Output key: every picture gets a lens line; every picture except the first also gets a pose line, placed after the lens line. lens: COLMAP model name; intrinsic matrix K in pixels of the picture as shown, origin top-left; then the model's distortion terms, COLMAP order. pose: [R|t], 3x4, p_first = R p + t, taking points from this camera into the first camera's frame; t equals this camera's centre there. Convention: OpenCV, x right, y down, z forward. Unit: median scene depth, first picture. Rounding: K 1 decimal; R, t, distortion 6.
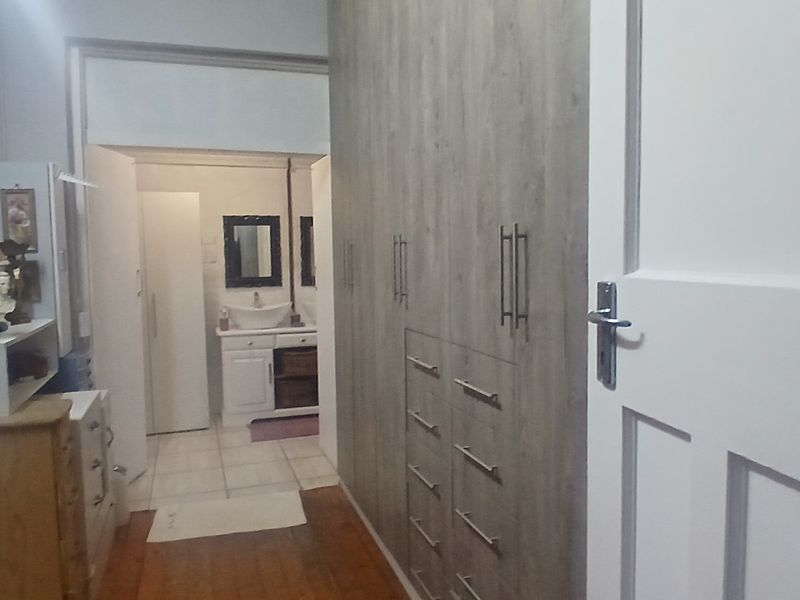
lens RADIAL K [[649.3, 0, 400.0], [0, 649.3, 300.0], [0, 0, 1]] dist [-0.003551, -0.003759]
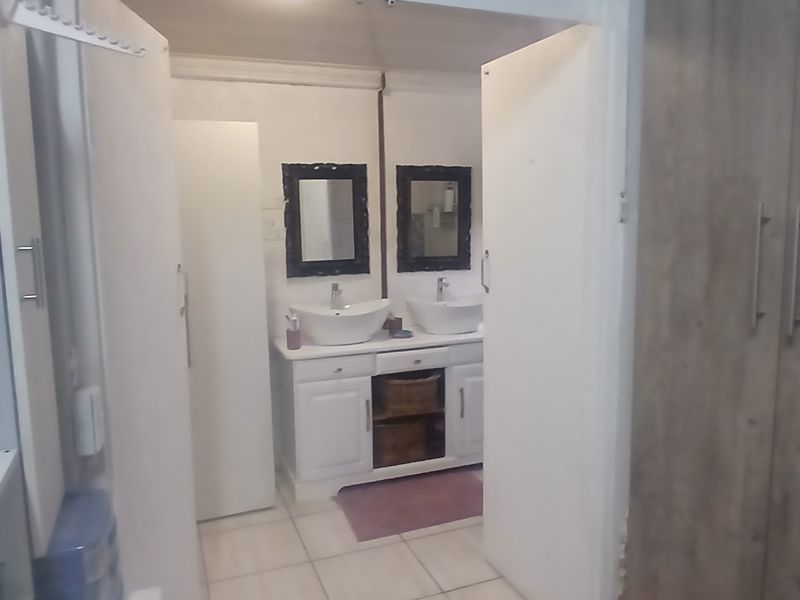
lens RADIAL K [[649.3, 0, 400.0], [0, 649.3, 300.0], [0, 0, 1]] dist [-0.003551, -0.003759]
pose [[0.998884, -0.007265, 0.046660, -0.196528], [0.004246, 0.997911, 0.064463, -0.039427], [-0.047031, -0.064193, 0.996829, 0.372787]]
